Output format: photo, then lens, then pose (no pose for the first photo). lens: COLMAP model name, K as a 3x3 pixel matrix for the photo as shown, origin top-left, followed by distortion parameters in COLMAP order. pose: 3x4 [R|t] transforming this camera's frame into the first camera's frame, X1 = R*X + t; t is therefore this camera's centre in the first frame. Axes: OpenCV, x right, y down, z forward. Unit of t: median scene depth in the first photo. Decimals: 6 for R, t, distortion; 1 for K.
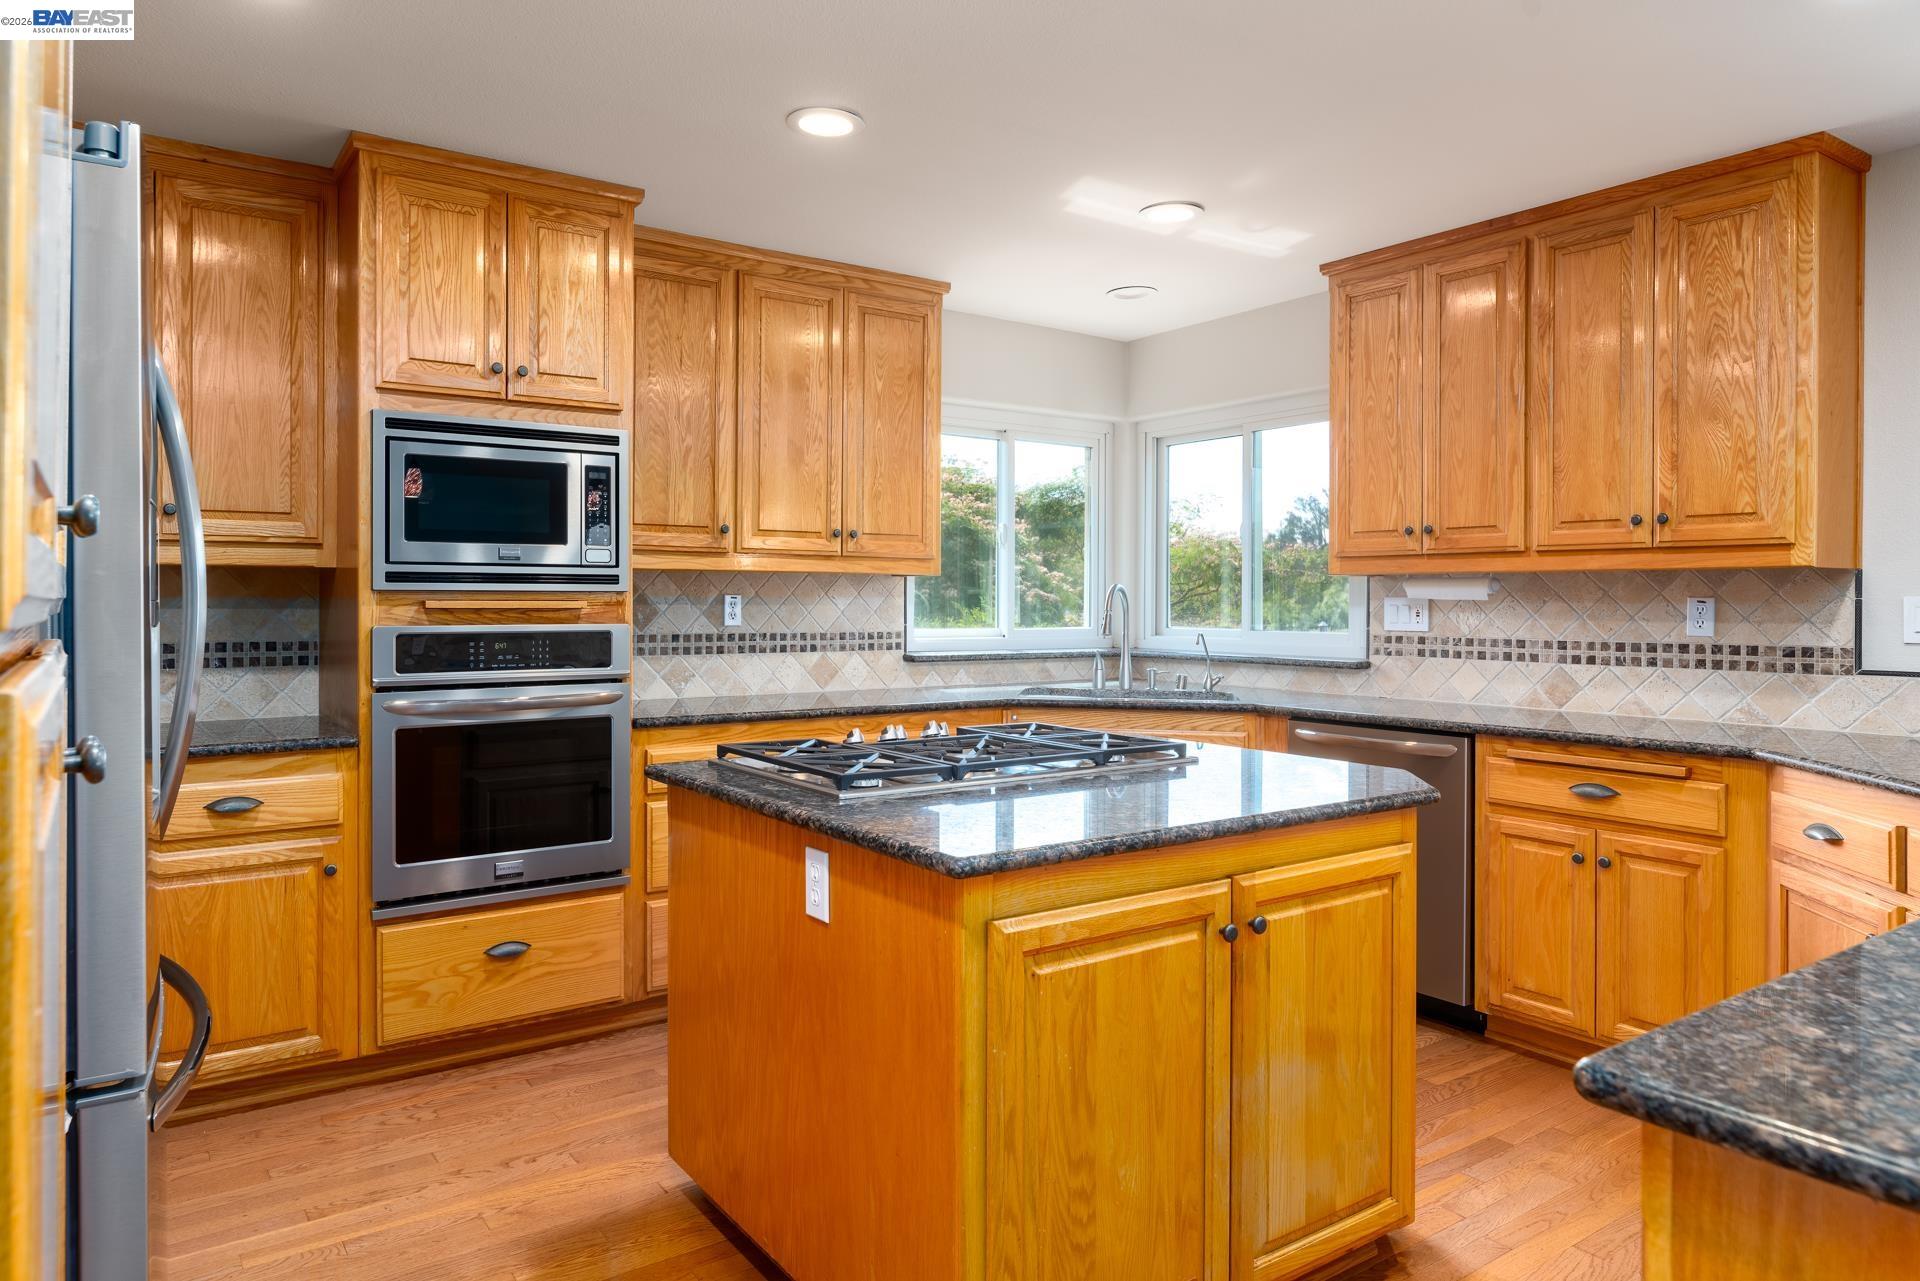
lens RADIAL K [[1202.5, 0, 957.7], [0, 1202.5, 623.6], [0, 0, 1]] dist [-0.001465, -0.000563]
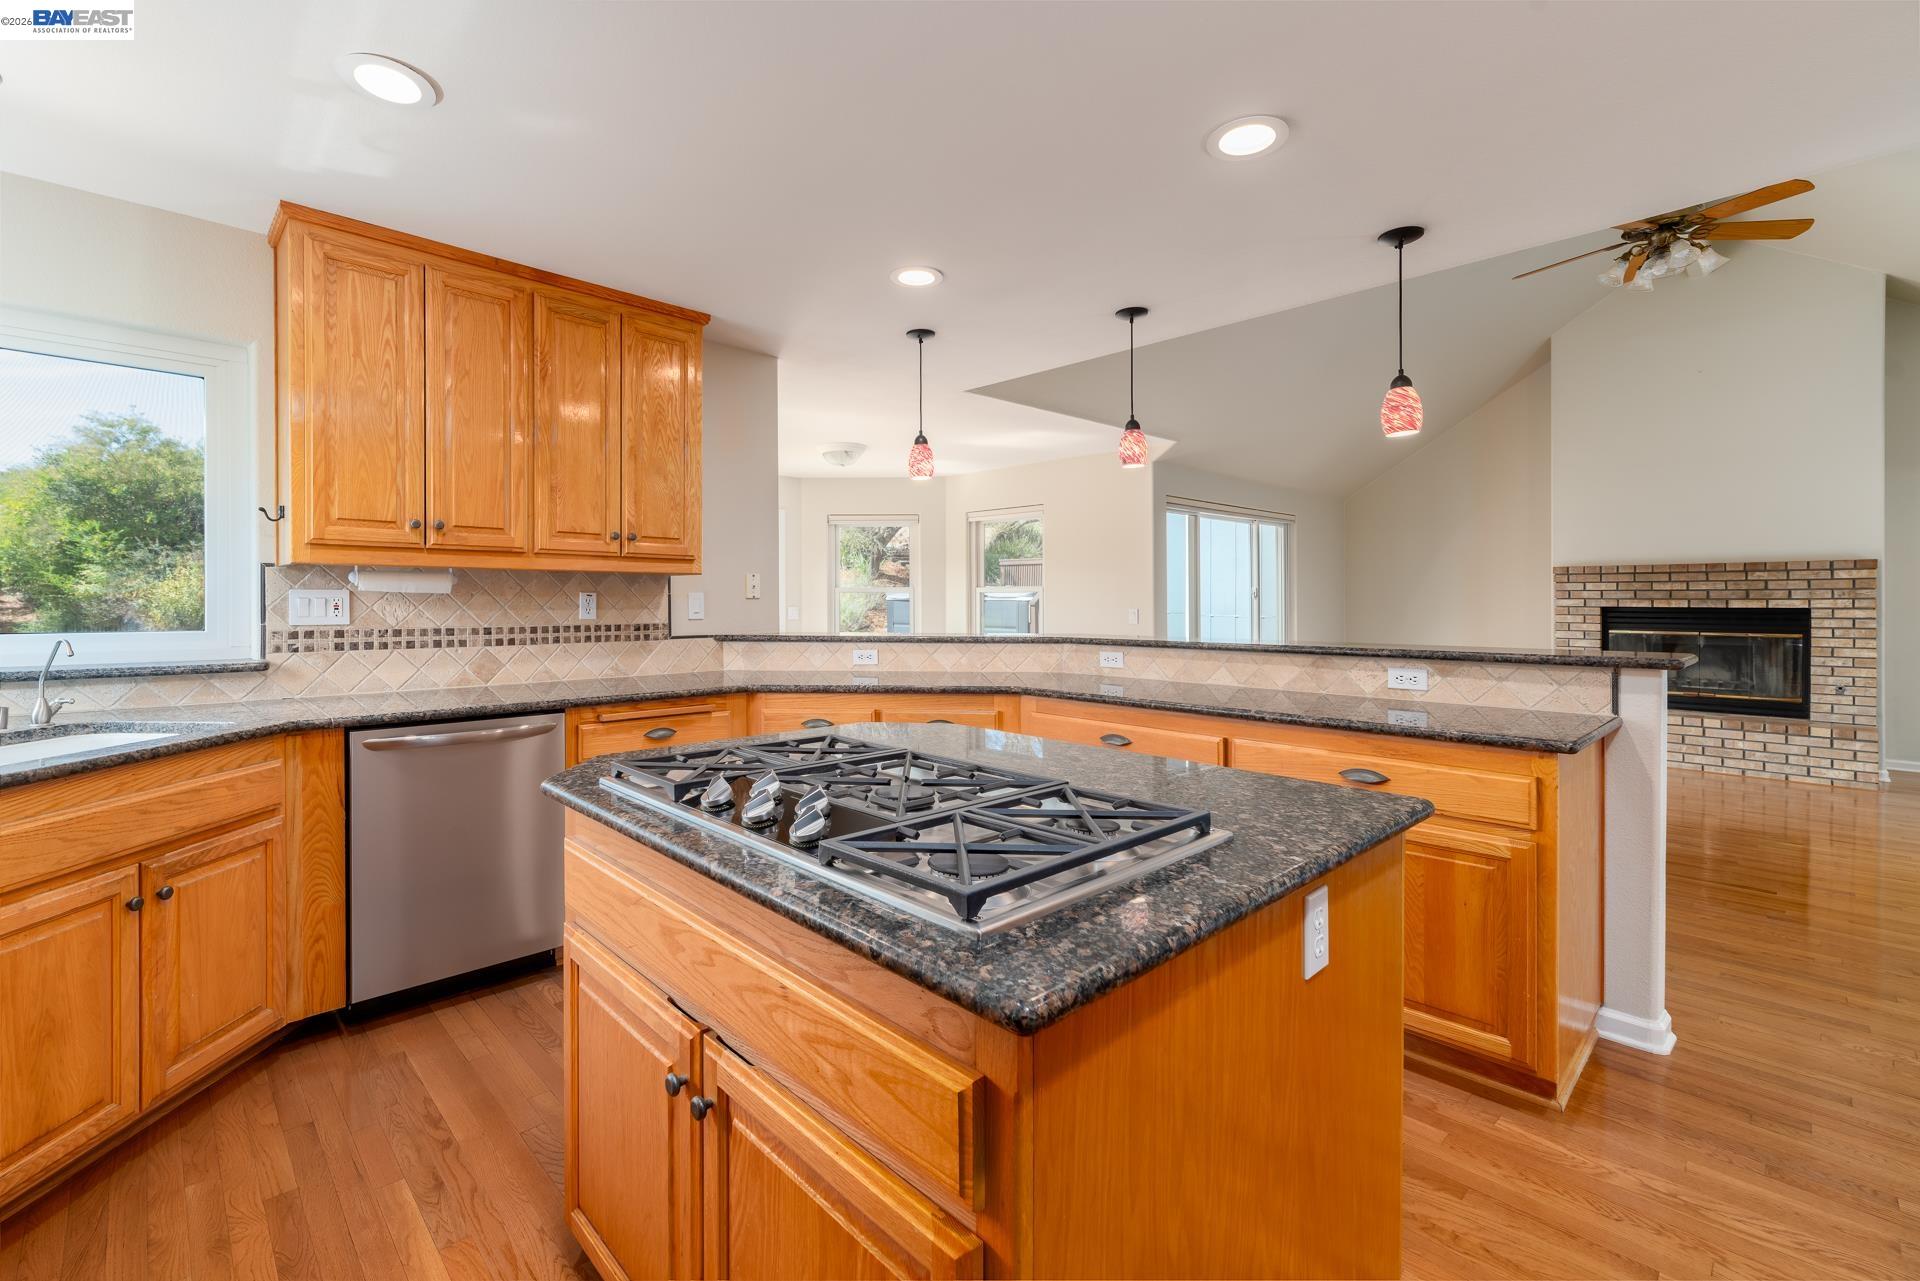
lens RADIAL K [[821.2, 0, 968.8], [0, 821.2, 598.2], [0, 0, 1]] dist [-0.000886, -0.000388]
pose [[-0.148344, -0.004496, 0.988926, -0.331124], [0.012113, 0.999906, 0.006363, -0.012485], [-0.988862, 0.012923, -0.148275, 0.574126]]
